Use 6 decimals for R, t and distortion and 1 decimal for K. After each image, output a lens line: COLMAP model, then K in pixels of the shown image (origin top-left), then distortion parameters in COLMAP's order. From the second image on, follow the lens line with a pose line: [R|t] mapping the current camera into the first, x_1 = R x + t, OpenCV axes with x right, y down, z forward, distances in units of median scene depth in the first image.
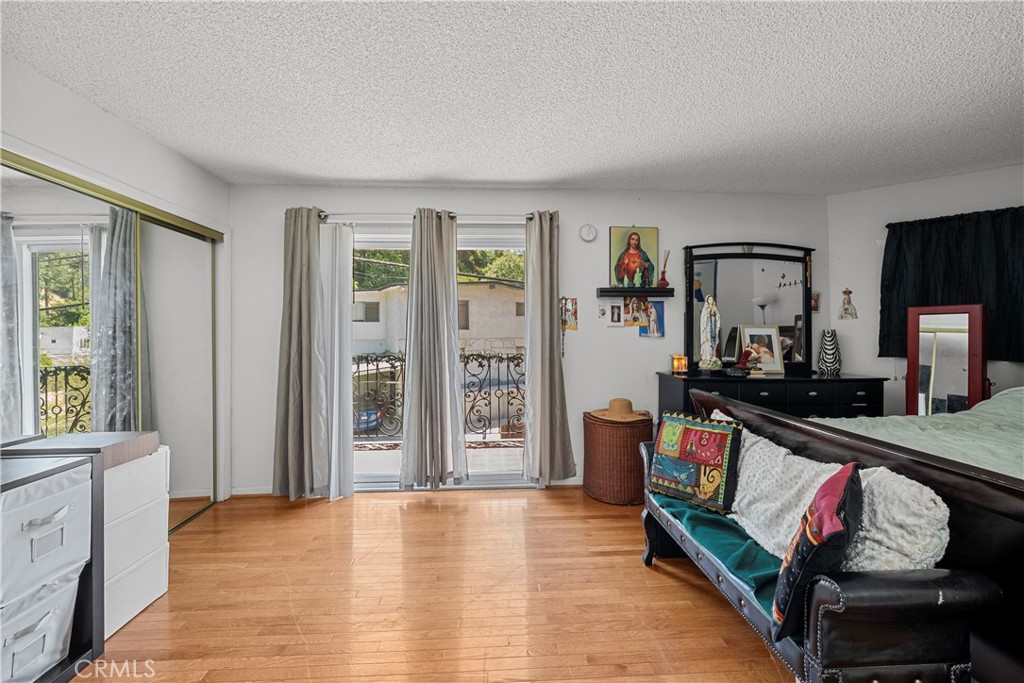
lens RADIAL K [[415.0, 0, 509.9], [0, 415.0, 335.5], [0, 0, 1]] dist [-0.000686, -0.000199]
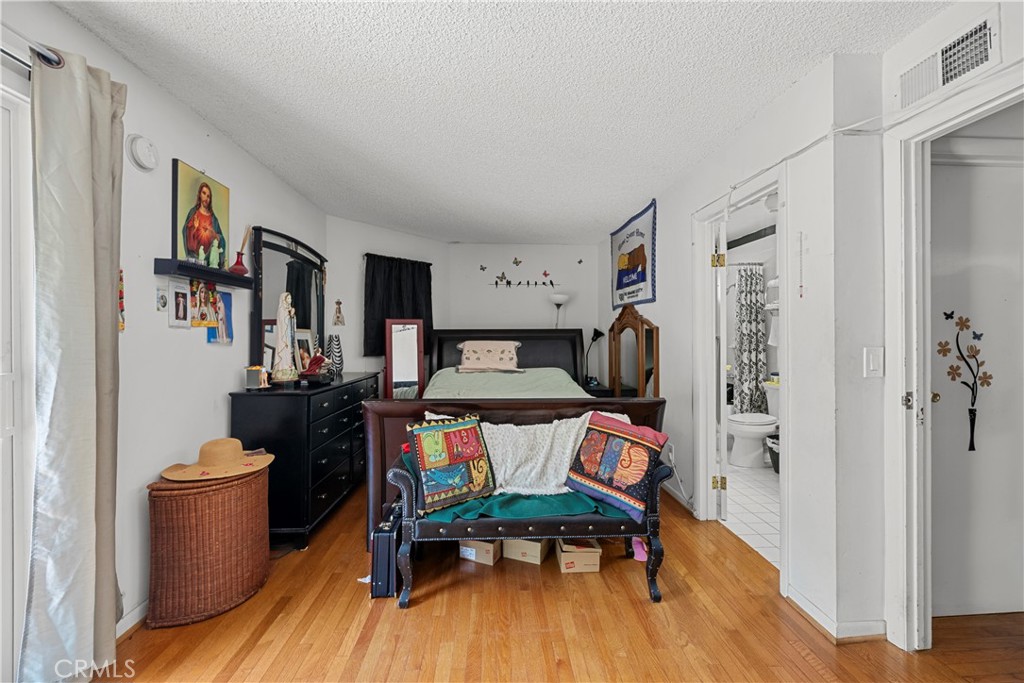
lens RADIAL K [[415.0, 0, 510.9], [0, 415.0, 338.9], [0, 0, 1]] dist [-0.000686, -0.000199]
pose [[0.000092, -0.002402, 0.999997, -0.352472], [0.006361, 0.999977, 0.002401, -0.002482], [-0.999980, 0.006361, 0.000107, 0.520890]]
